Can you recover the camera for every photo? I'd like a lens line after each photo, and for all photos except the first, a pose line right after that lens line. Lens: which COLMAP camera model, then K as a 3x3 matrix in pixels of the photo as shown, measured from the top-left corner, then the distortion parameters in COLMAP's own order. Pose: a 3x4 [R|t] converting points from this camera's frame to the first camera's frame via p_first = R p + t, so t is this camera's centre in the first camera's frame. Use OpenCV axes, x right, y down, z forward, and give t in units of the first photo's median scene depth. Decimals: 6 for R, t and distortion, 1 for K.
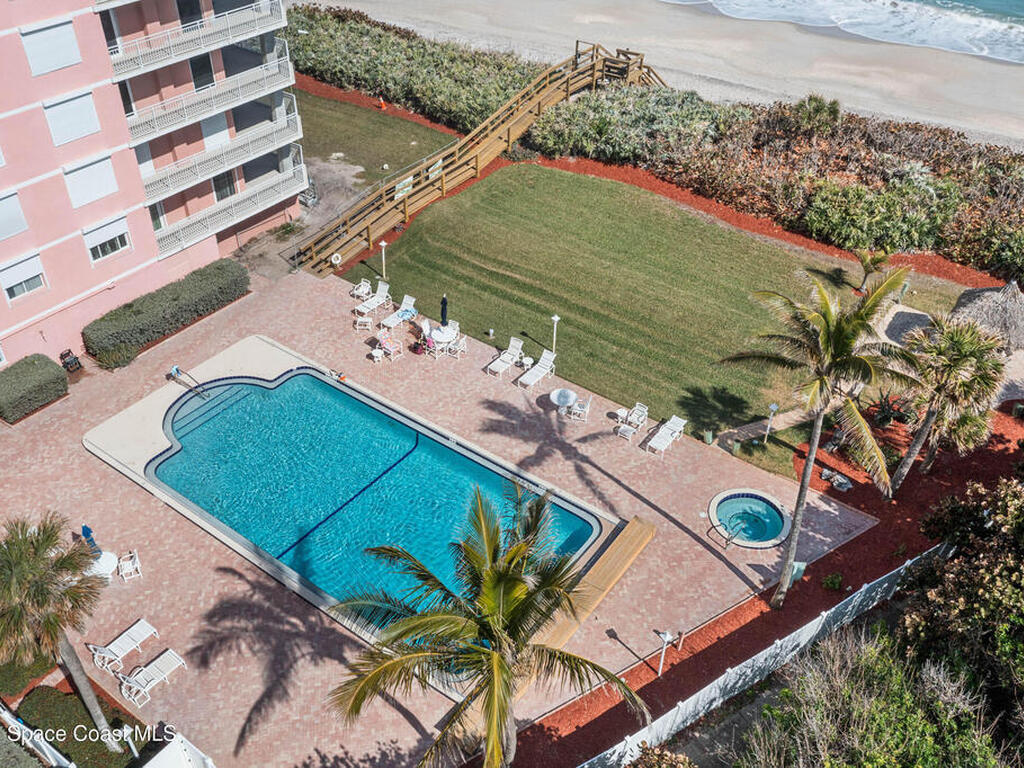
lens RADIAL K [[985.5, 0, 508.7], [0, 985.5, 380.8], [0, 0, 1]] dist [0.013020, 0.000000]
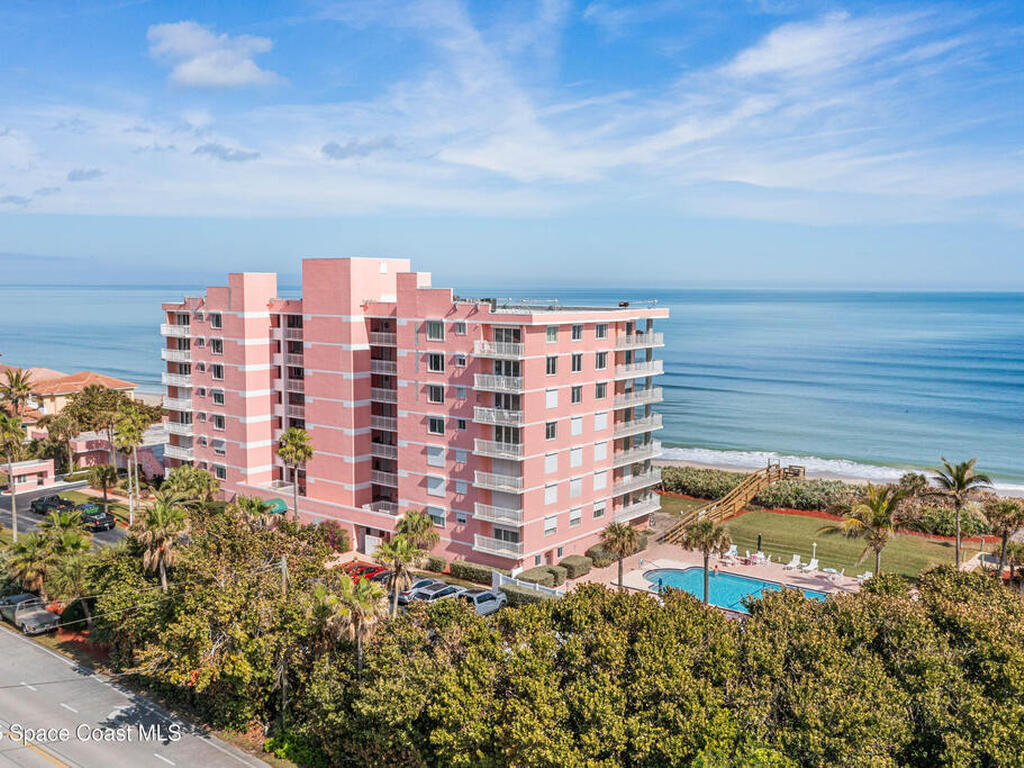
lens RADIAL K [[985.5, 0, 512.1], [0, 985.5, 378.0], [0, 0, 1]] dist [0.013020, 0.000000]
pose [[0.999486, -0.006404, -0.031427, -0.441675], [-0.010836, 0.854824, -0.518805, 0.610441], [0.030187, 0.518878, 0.854315, -0.828440]]
